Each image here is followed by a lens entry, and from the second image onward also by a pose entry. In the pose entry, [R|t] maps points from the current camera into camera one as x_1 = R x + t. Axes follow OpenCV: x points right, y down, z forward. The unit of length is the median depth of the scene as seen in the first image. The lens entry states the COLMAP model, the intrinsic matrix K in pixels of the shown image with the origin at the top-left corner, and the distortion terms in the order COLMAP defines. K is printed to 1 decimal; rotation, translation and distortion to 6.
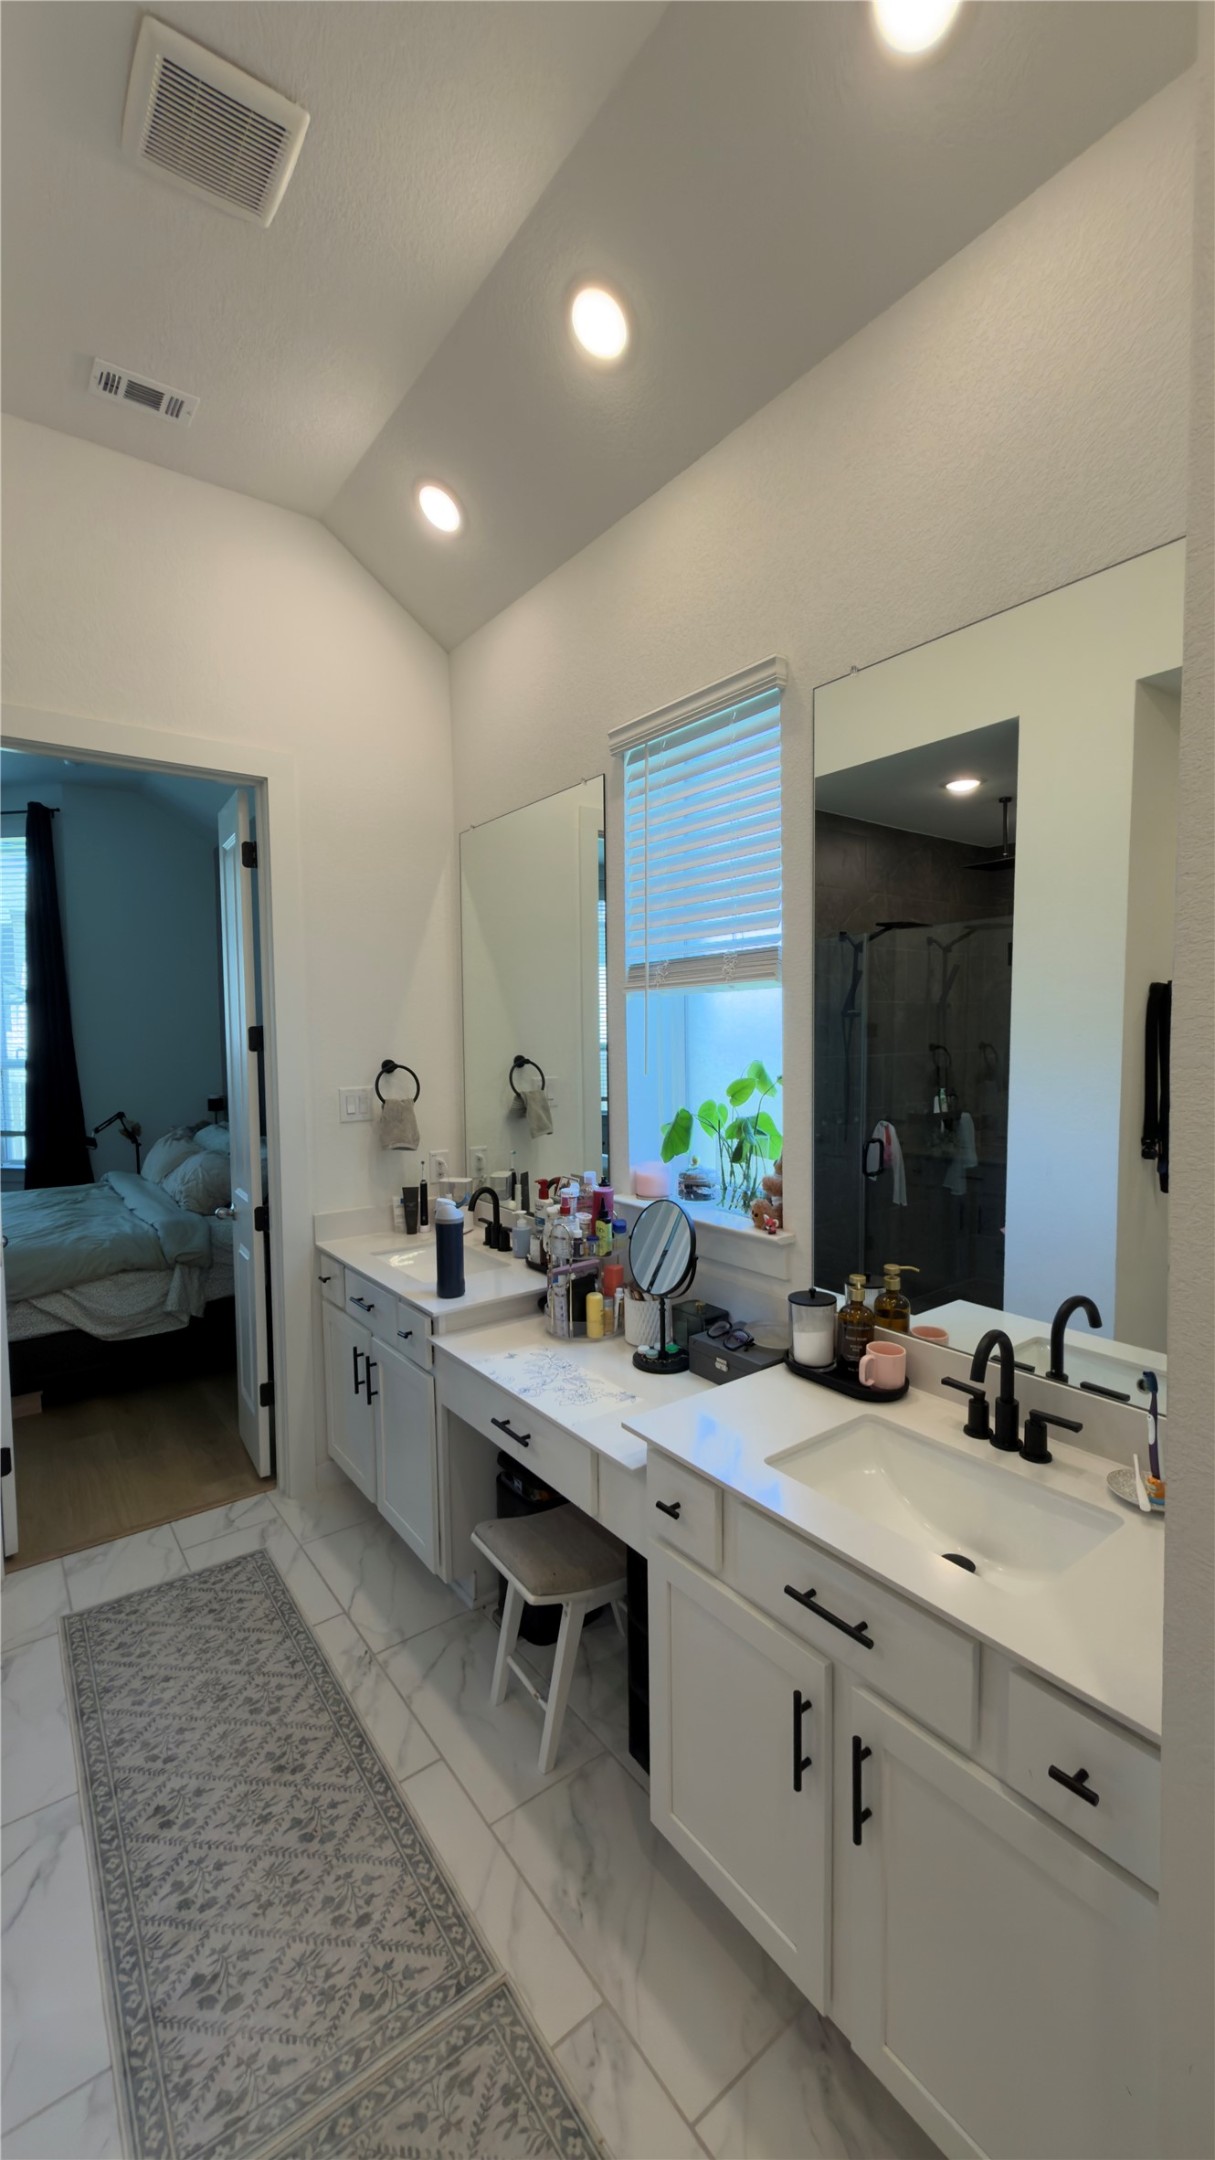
lens RADIAL K [[864.1, 0, 607.5], [0, 864.1, 1080.0], [0, 0, 1]] dist [-0.000171, 0.000060]
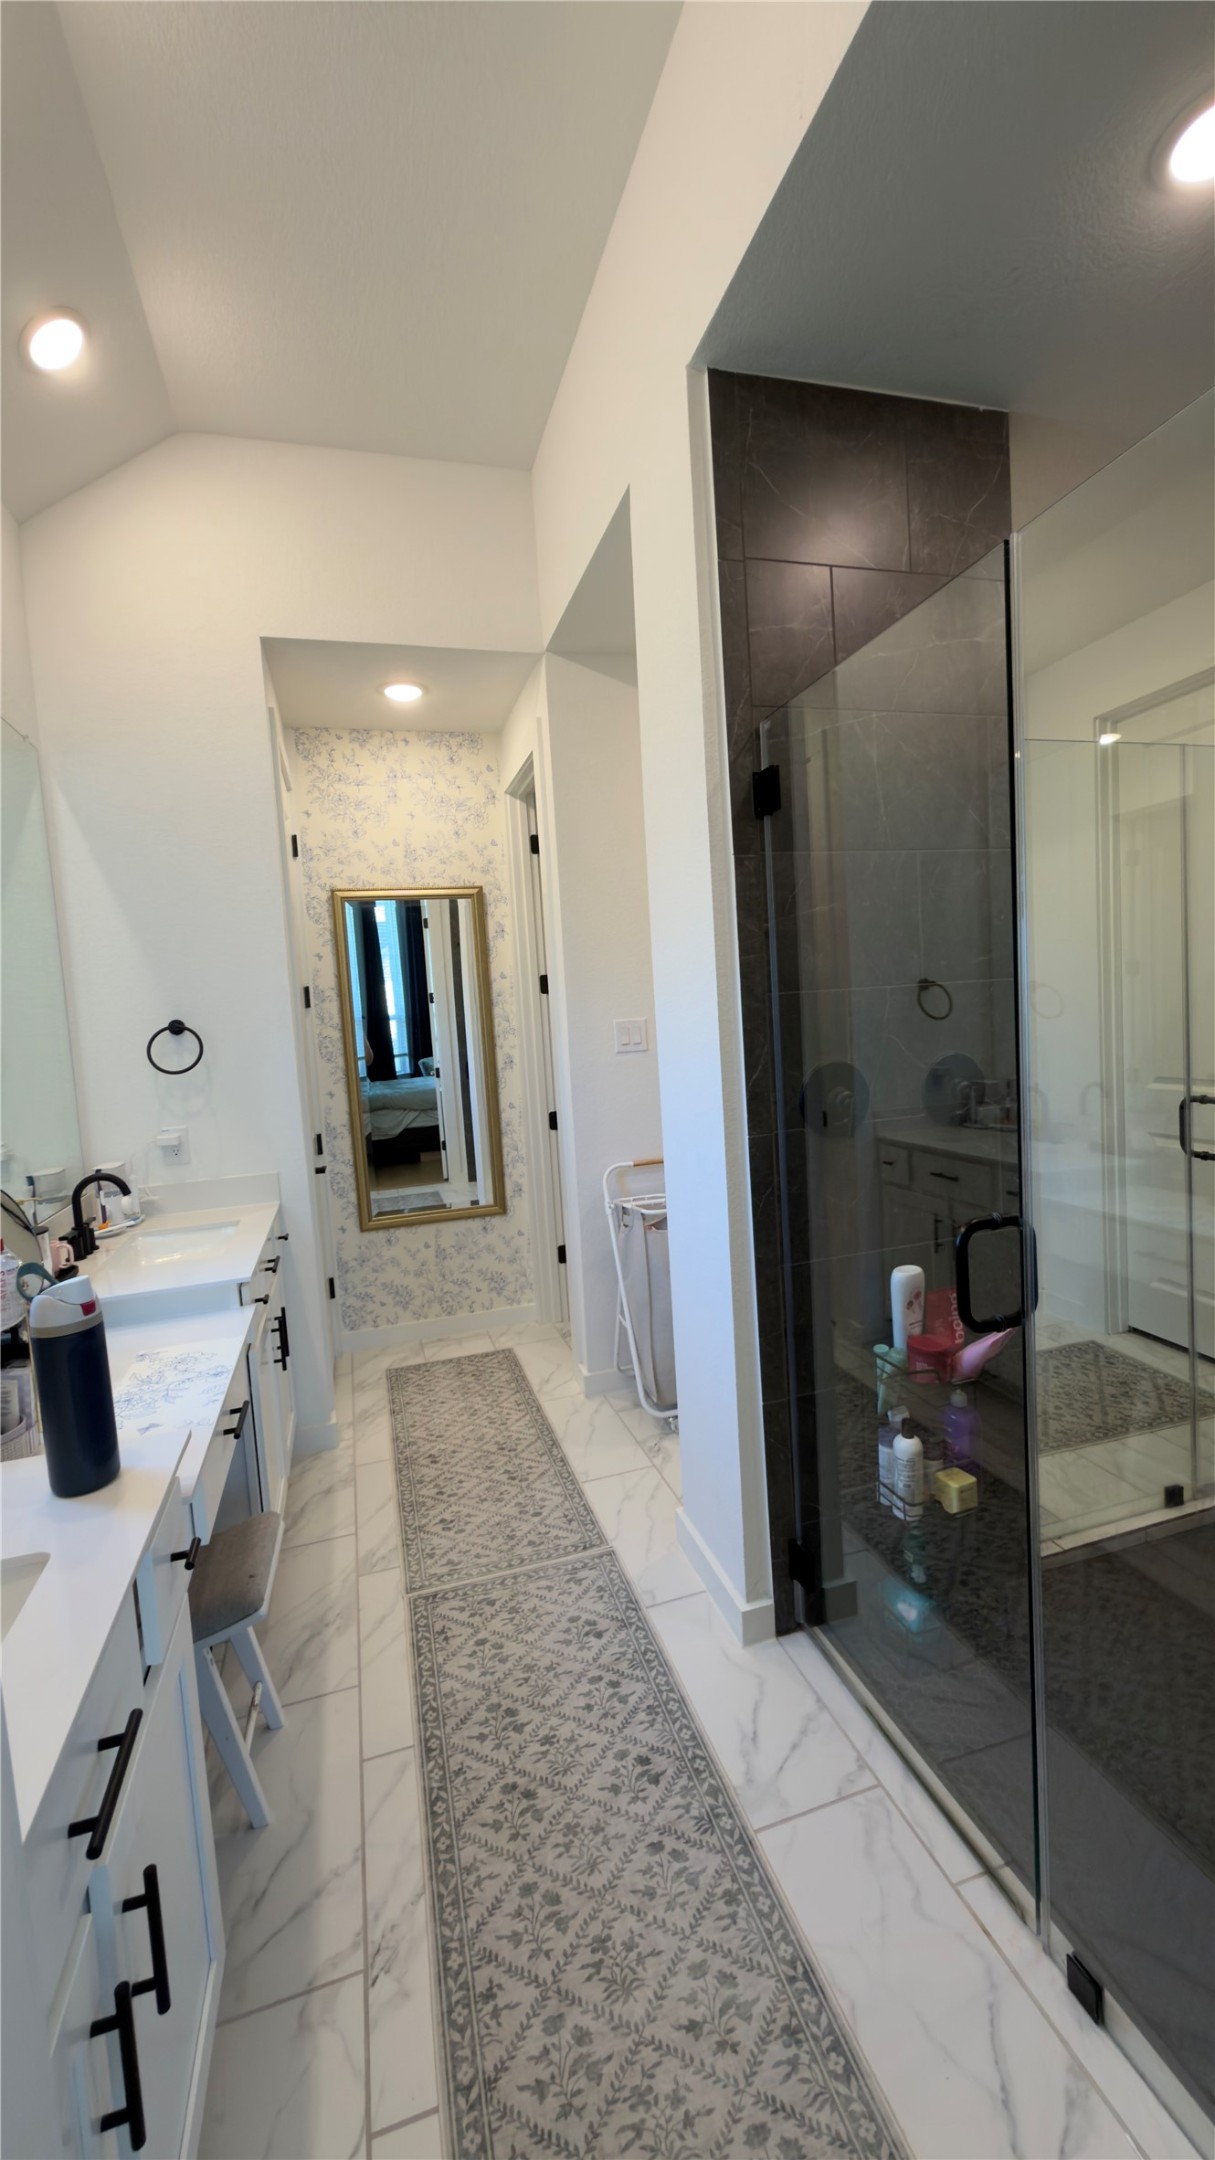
lens RADIAL K [[864.1, 0, 607.5], [0, 864.1, 1080.0], [0, 0, 1]] dist [-0.000171, 0.000060]
pose [[-0.936470, 0.049212, 0.347277, -0.852139], [0.098282, 0.987261, 0.125126, 0.007393], [-0.336695, 0.151308, -0.929377, 1.806826]]
